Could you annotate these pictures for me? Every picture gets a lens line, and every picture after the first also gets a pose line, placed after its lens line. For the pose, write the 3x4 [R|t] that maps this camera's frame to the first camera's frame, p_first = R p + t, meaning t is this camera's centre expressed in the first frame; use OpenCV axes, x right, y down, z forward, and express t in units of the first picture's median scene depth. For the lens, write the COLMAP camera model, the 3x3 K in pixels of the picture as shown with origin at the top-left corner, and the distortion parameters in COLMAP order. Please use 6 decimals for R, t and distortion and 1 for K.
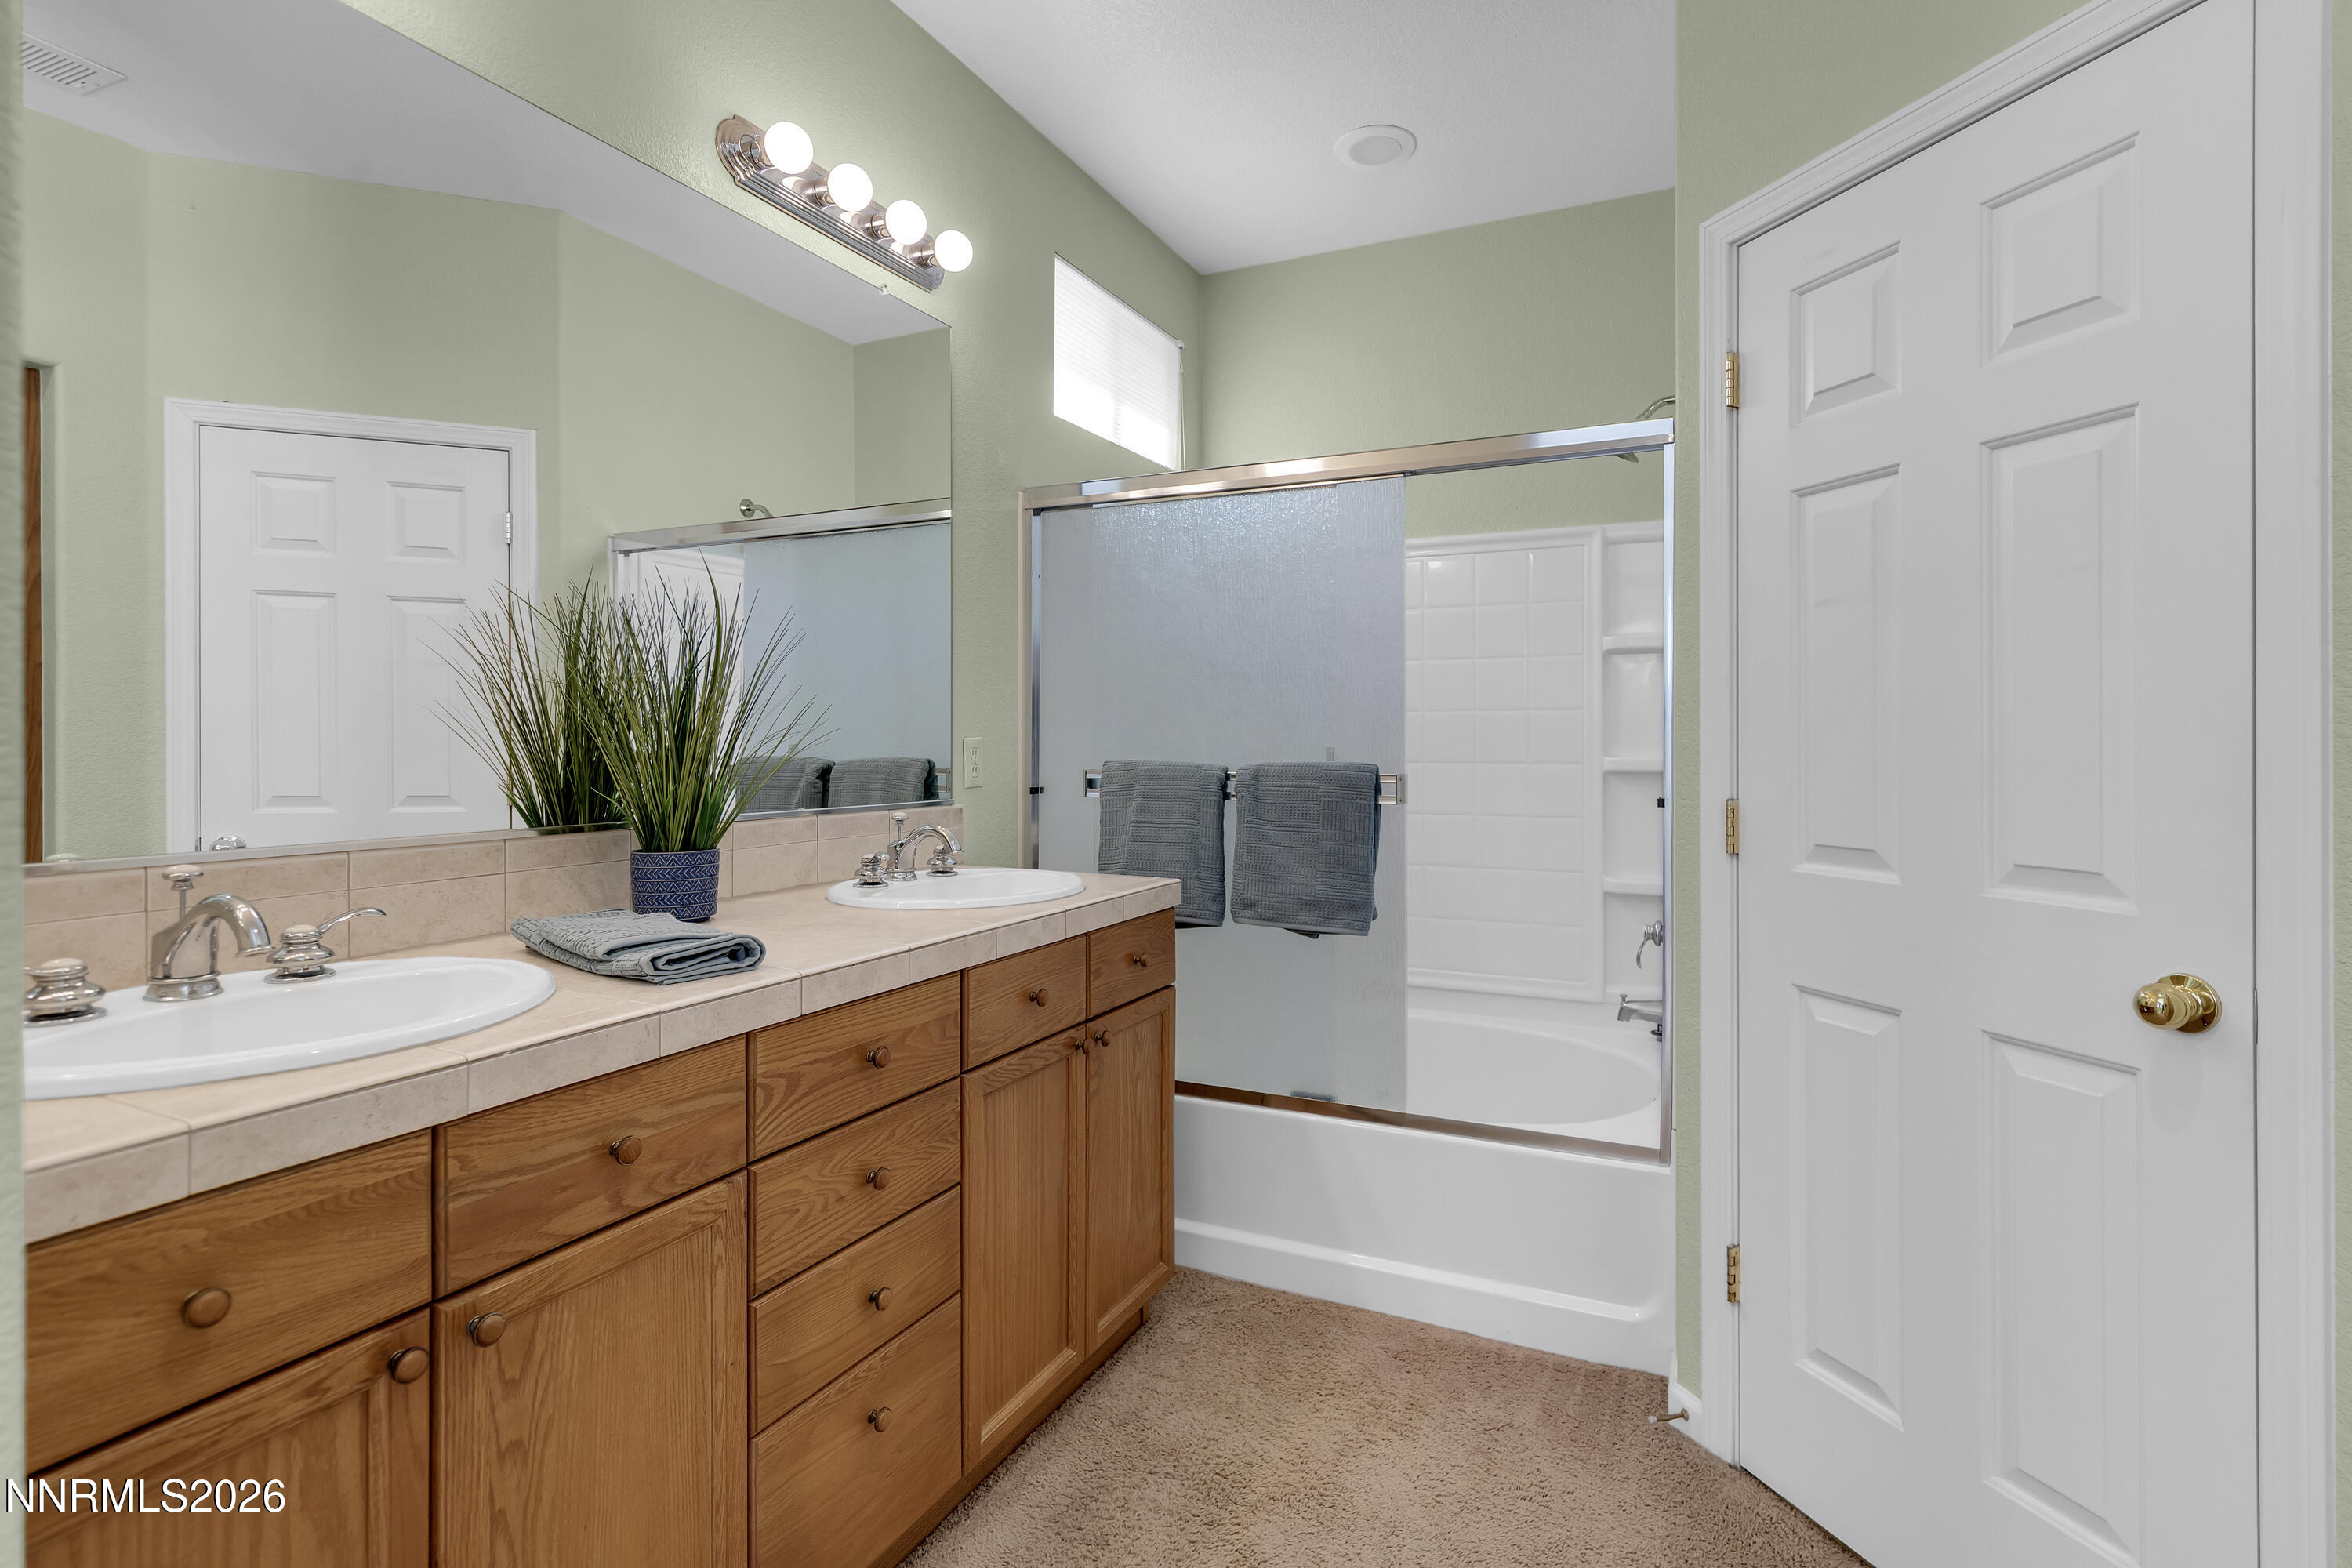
lens RADIAL K [[1150.8, 0, 1182.1], [0, 1150.8, 746.4], [0, 0, 1]] dist [-0.001835, -0.000080]
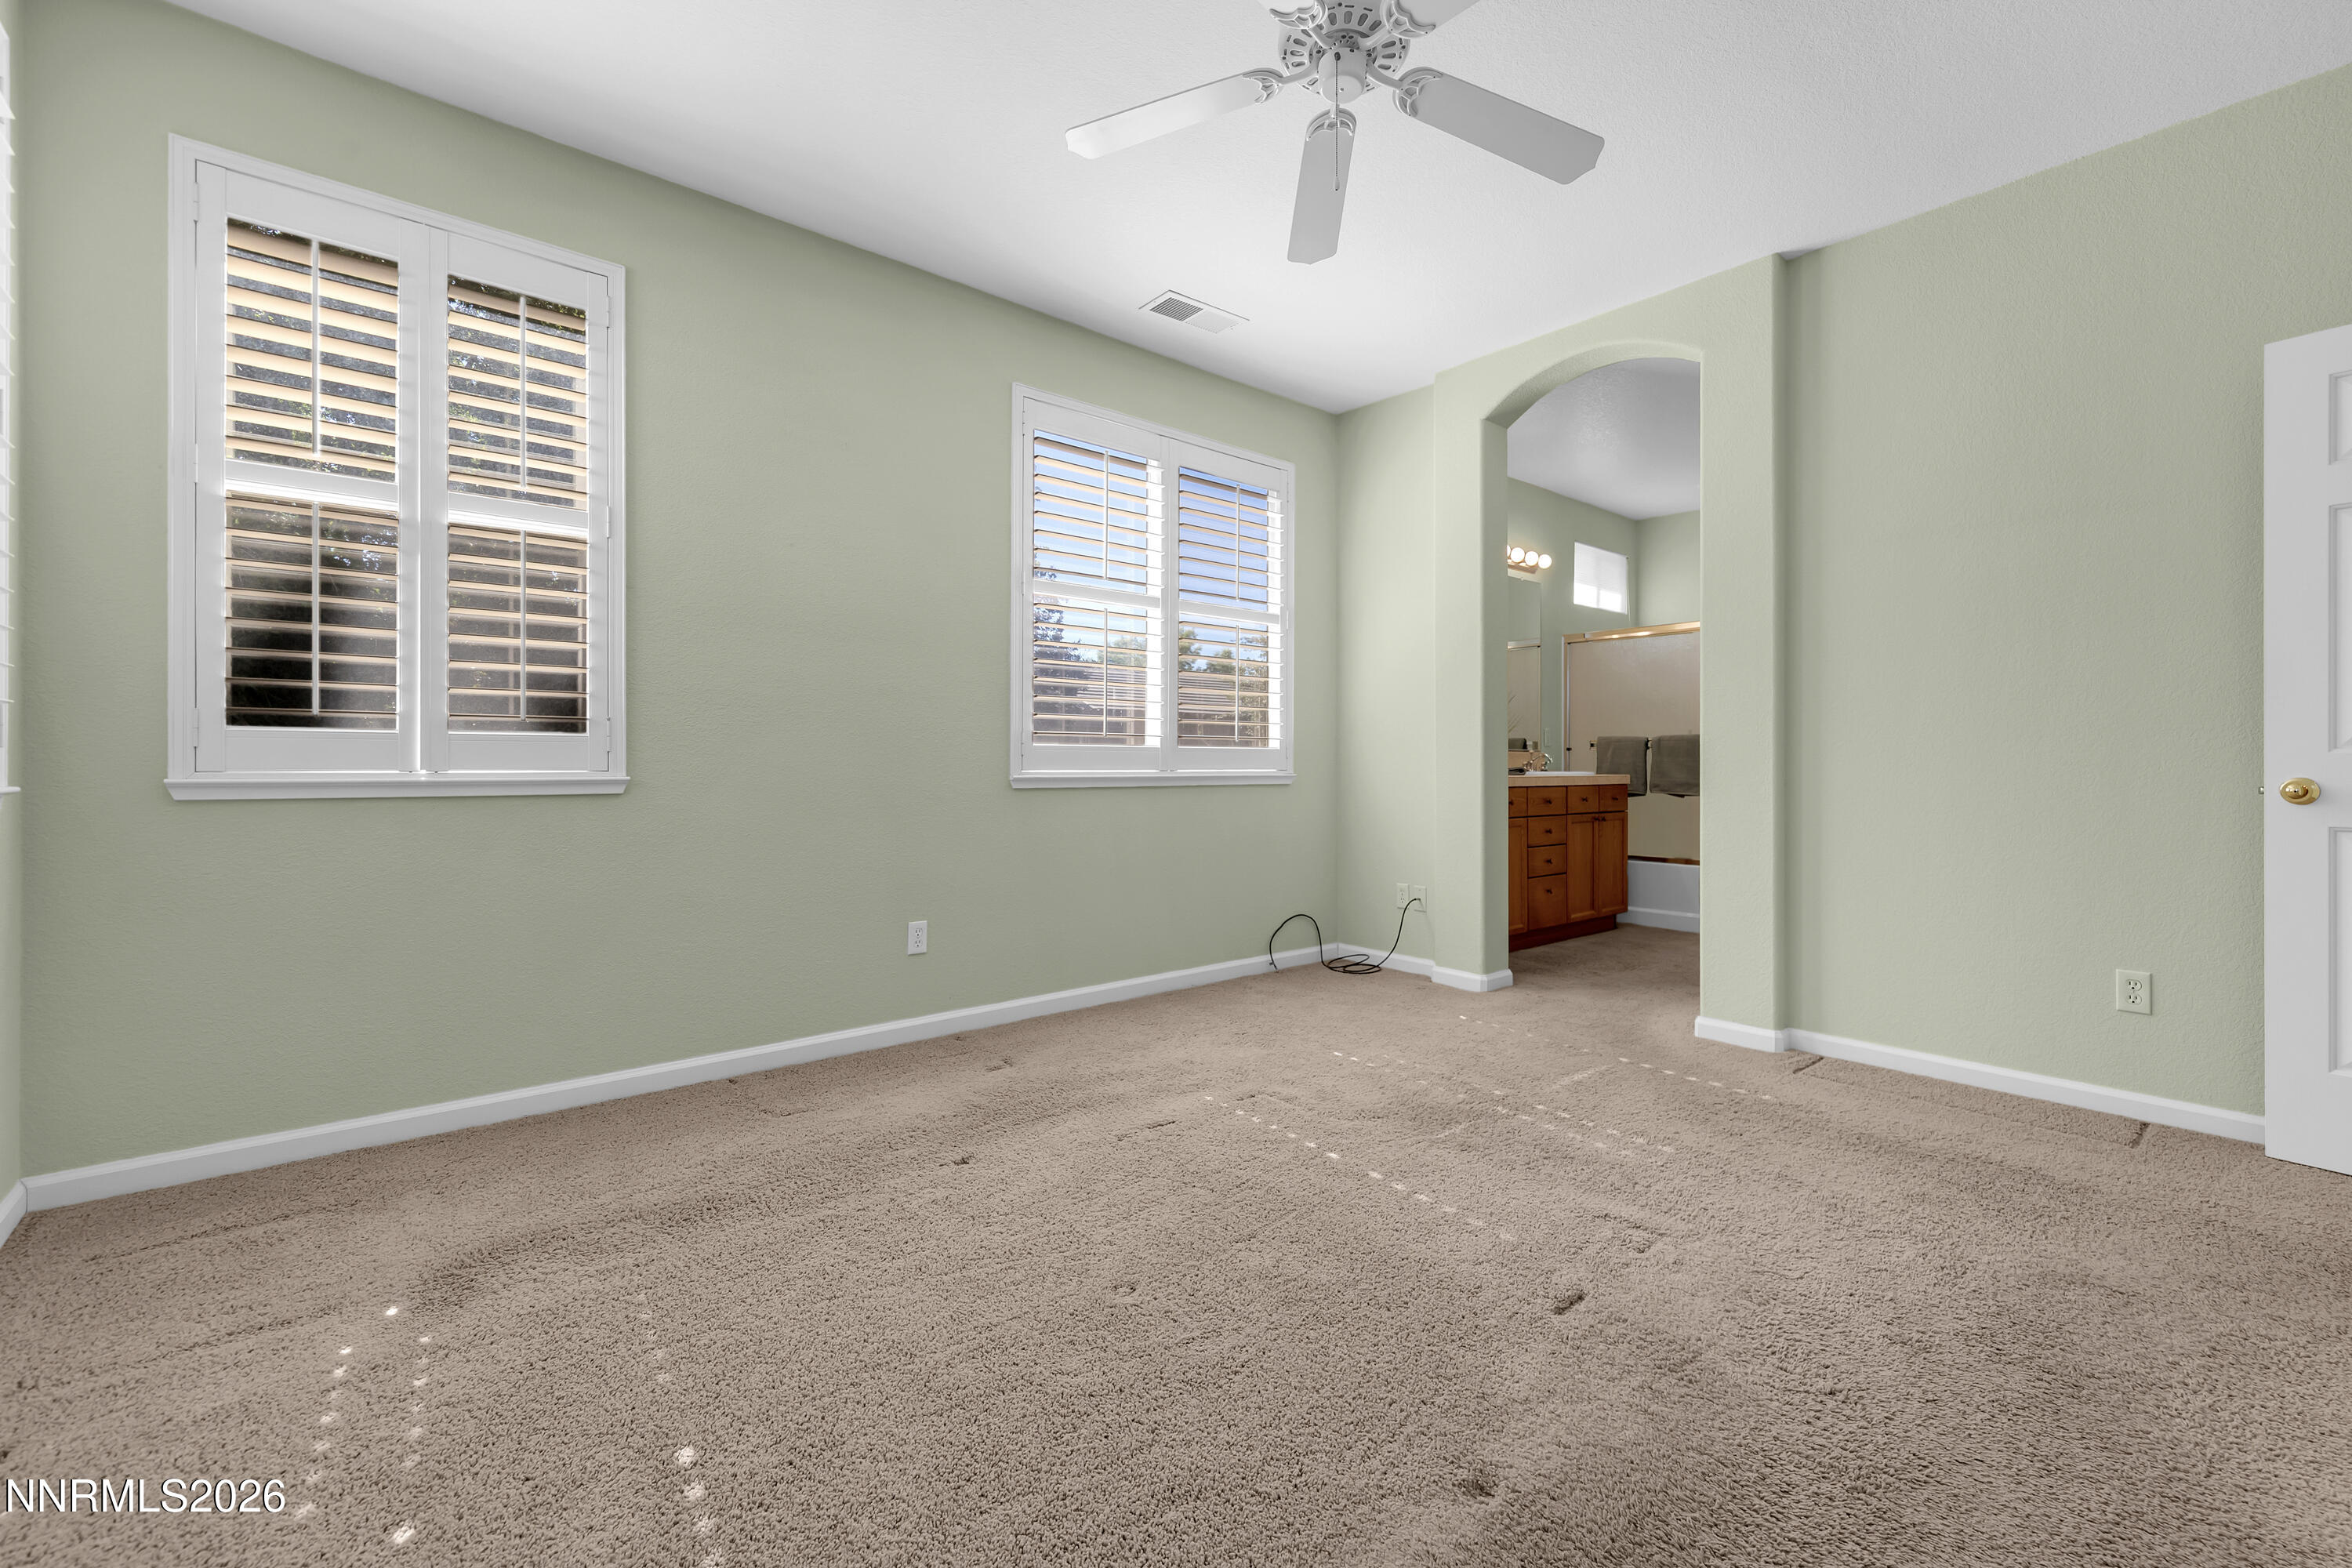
lens RADIAL K [[962.2, 0, 1226.5], [0, 962.2, 758.3], [0, 0, 1]] dist [0.000166, 0.000082]
pose [[0.923087, -0.004645, -0.384564, -0.006505], [0.003780, 0.999988, -0.003006, 0.077720], [0.384574, 0.001321, 0.923093, -1.638136]]
